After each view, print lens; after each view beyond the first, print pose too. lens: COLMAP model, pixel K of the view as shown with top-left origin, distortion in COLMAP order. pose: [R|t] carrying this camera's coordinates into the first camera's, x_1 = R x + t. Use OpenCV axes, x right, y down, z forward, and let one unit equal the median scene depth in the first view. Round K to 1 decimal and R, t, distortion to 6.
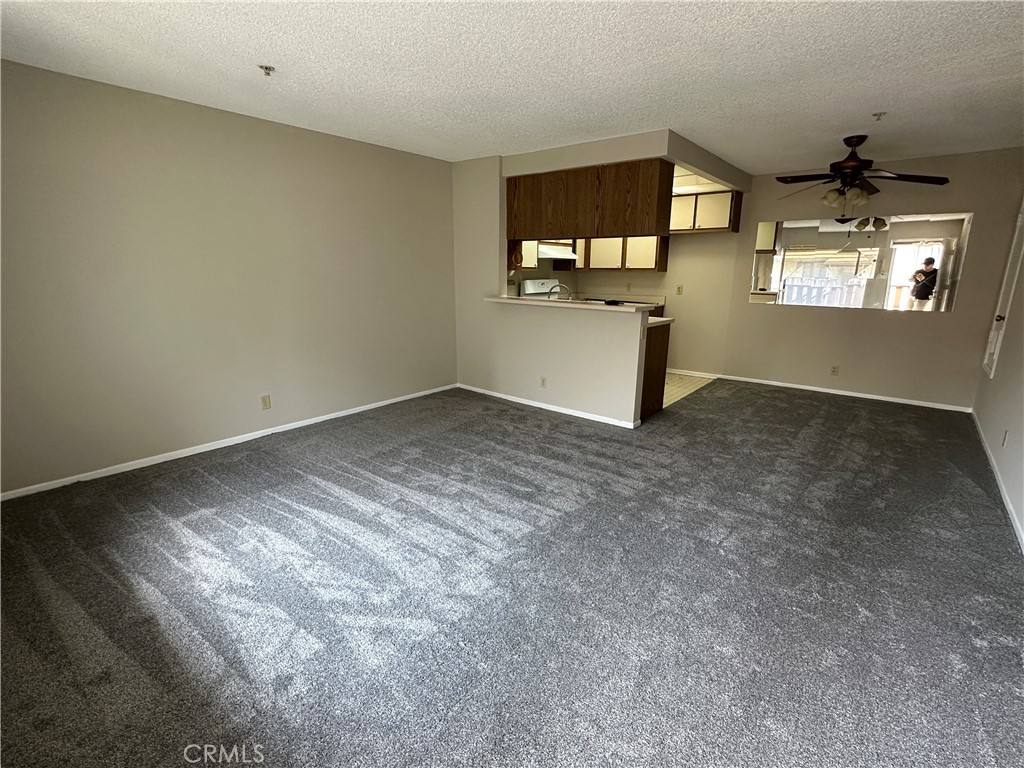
lens RADIAL K [[485.4, 0, 509.3], [0, 485.4, 384.2], [0, 0, 1]] dist [-0.003390, -0.000369]
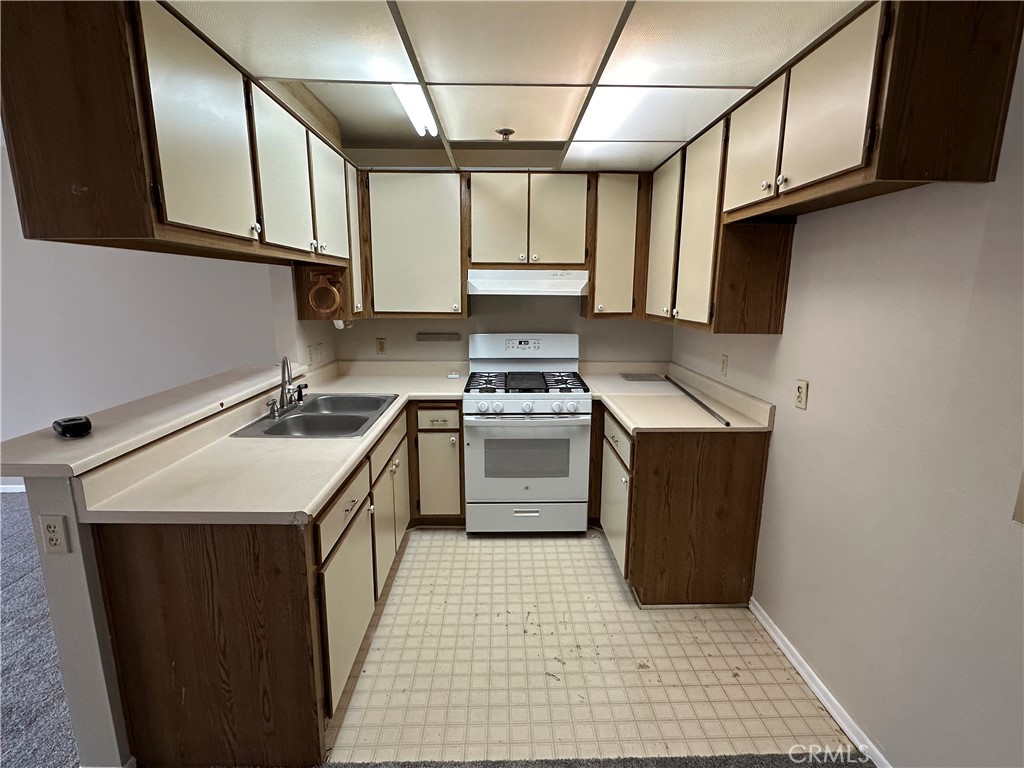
lens RADIAL K [[485.4, 0, 509.3], [0, 485.4, 384.2], [0, 0, 1]] dist [-0.003390, -0.000369]
pose [[0.654799, 0.140234, -0.742679, 0.459001], [-0.173009, 0.984356, 0.033330, -0.177382], [0.735735, 0.106666, 0.668817, 0.646255]]
